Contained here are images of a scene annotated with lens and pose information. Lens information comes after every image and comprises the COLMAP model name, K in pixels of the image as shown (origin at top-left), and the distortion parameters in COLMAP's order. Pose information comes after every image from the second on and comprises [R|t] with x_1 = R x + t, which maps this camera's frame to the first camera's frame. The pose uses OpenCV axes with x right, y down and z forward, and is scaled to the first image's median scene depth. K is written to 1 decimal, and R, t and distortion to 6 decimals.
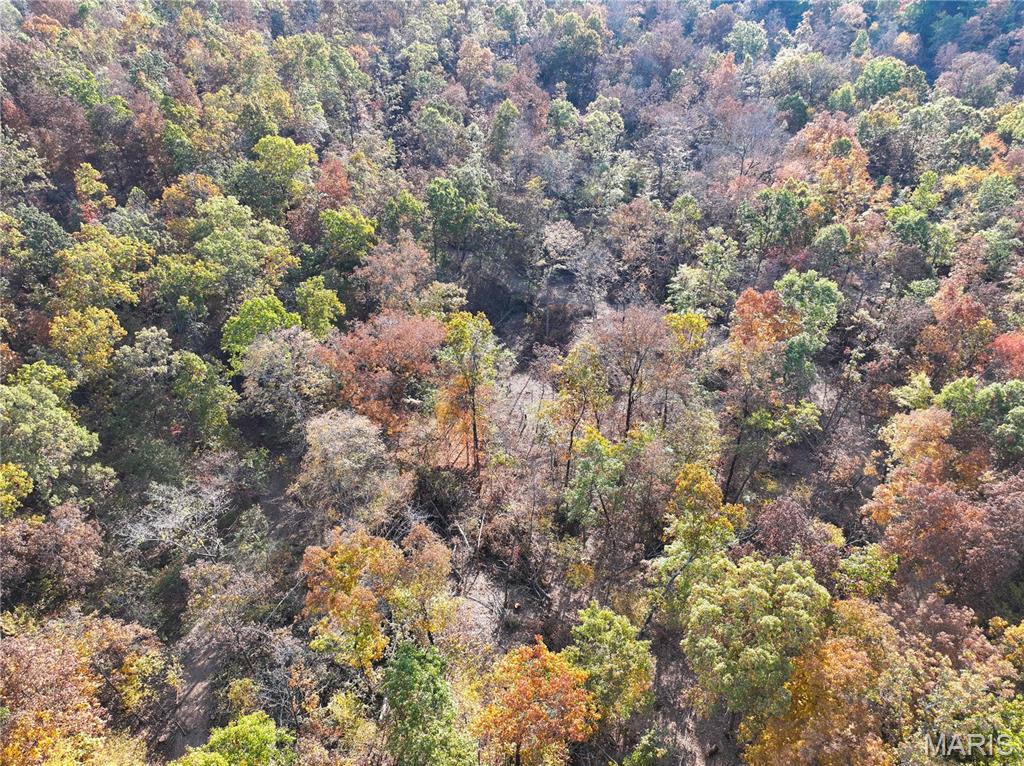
lens RADIAL K [[718.5, 0, 511.2], [0, 718.5, 383.7], [0, 0, 1]] dist [-0.003771, 0.015066]
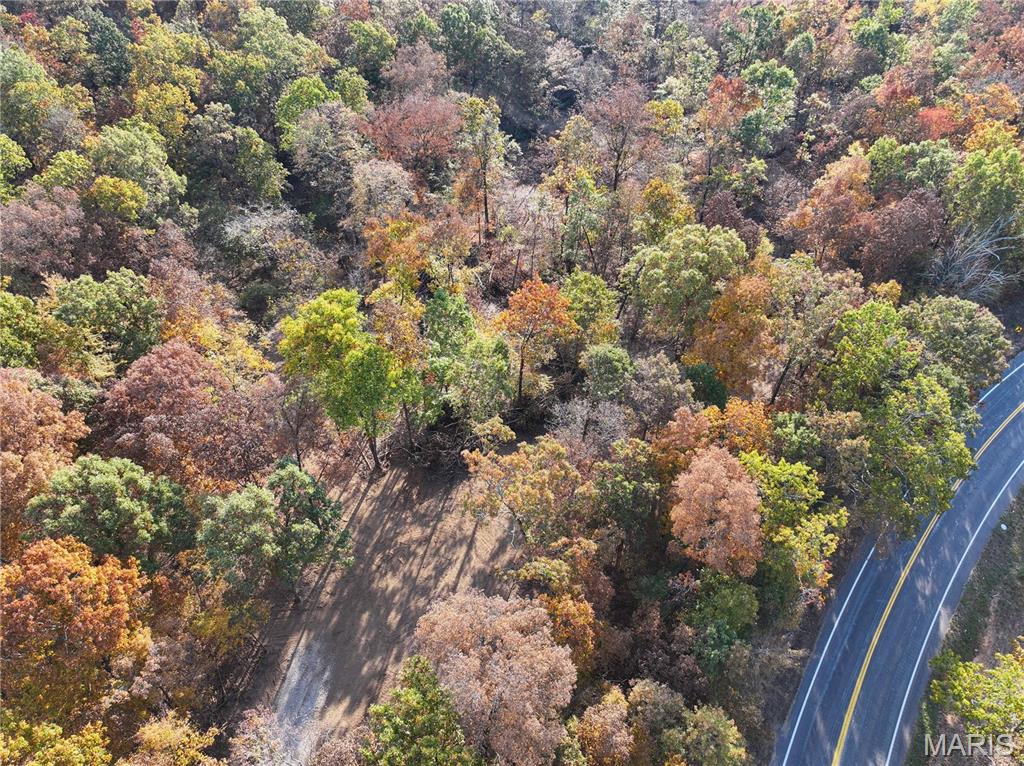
lens RADIAL K [[718.5, 0, 511.2], [0, 718.5, 382.9], [0, 0, 1]] dist [-0.003771, 0.015066]
pose [[0.999964, 0.006631, -0.005309, -0.000312], [-0.005906, 0.991958, 0.126426, 0.182345], [0.006104, -0.126390, 0.991962, -0.195251]]
